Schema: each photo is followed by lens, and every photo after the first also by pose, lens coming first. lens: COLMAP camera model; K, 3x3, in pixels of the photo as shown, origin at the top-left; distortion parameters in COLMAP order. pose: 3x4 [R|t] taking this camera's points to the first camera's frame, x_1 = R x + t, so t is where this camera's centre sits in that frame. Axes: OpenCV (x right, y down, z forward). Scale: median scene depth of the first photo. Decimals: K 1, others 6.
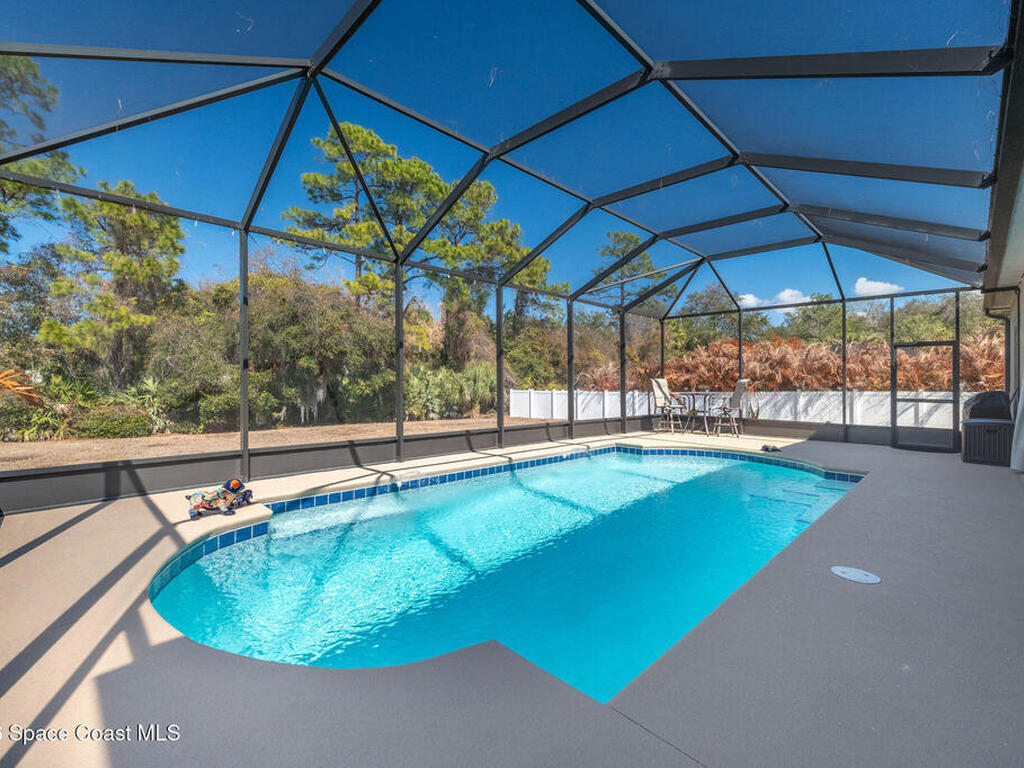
lens RADIAL K [[462.9, 0, 510.5], [0, 462.9, 383.6], [0, 0, 1]] dist [0.003039, -0.000070]
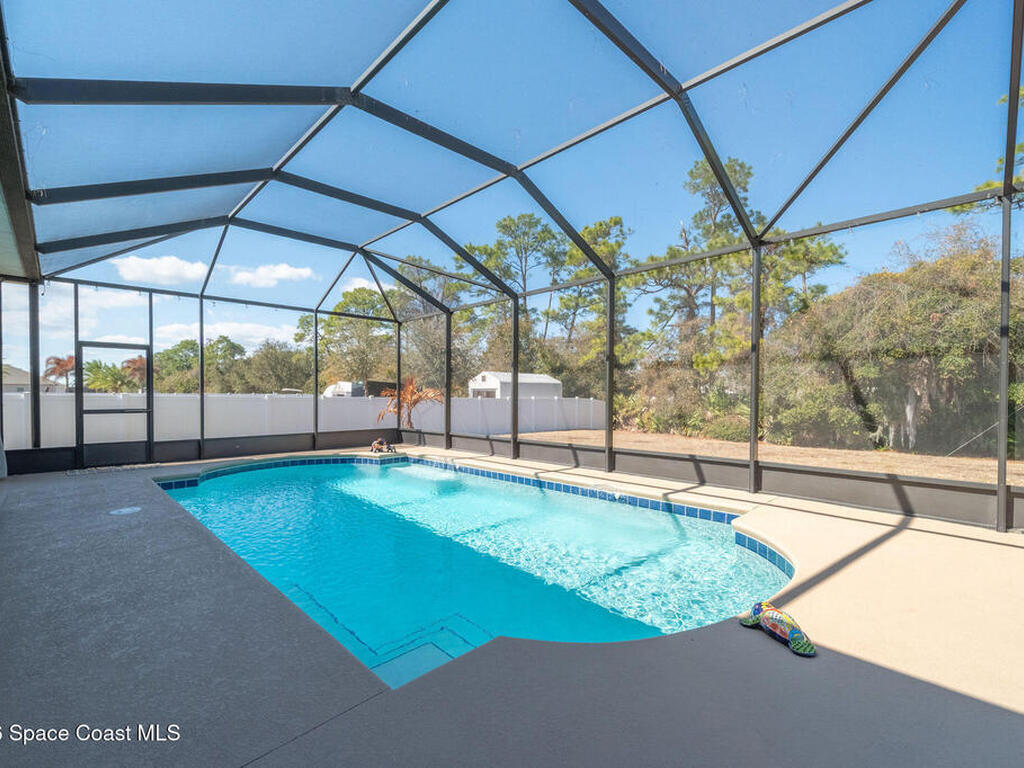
lens RADIAL K [[462.9, 0, 506.4], [0, 462.9, 407.5], [0, 0, 1]] dist [0.003039, -0.000070]
pose [[-0.018519, 0.019507, -0.999638, 0.820963], [-0.000757, 0.999809, 0.019525, 0.007645], [0.999828, 0.001119, -0.018500, 0.837147]]
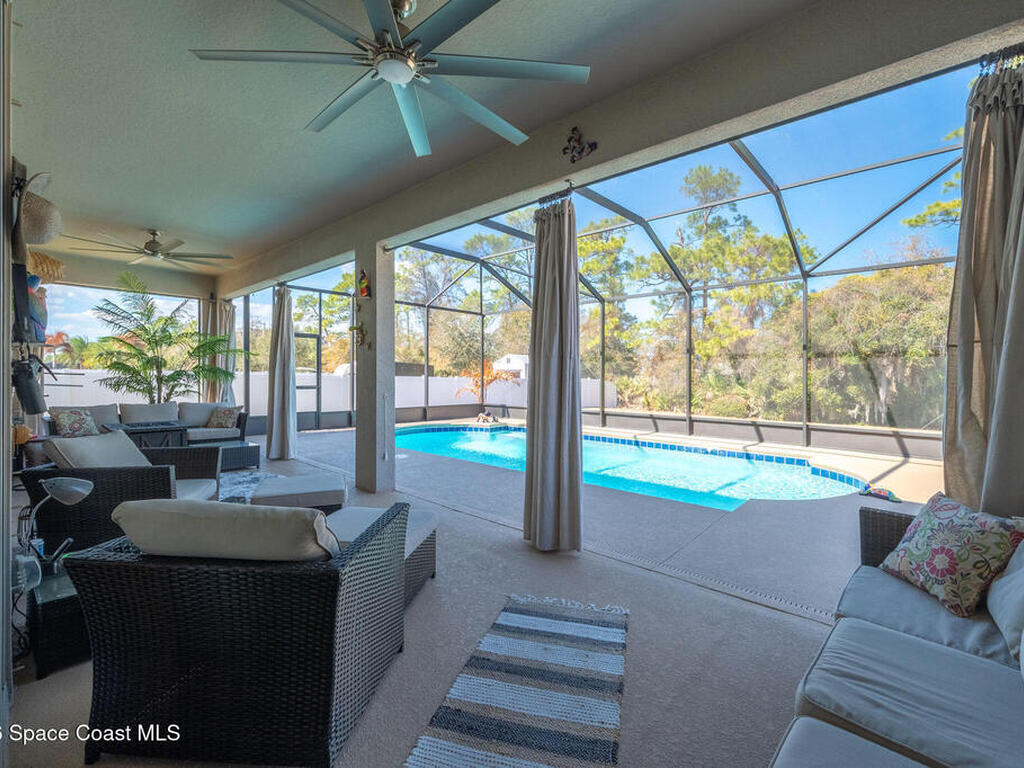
lens RADIAL K [[462.9, 0, 508.5], [0, 462.9, 378.0], [0, 0, 1]] dist [0.003039, -0.000070]
pose [[0.046141, -0.000482, -0.998935, 1.092628], [-0.009325, 0.999956, -0.000913, 0.006269], [0.998891, 0.009357, 0.046134, 0.512558]]
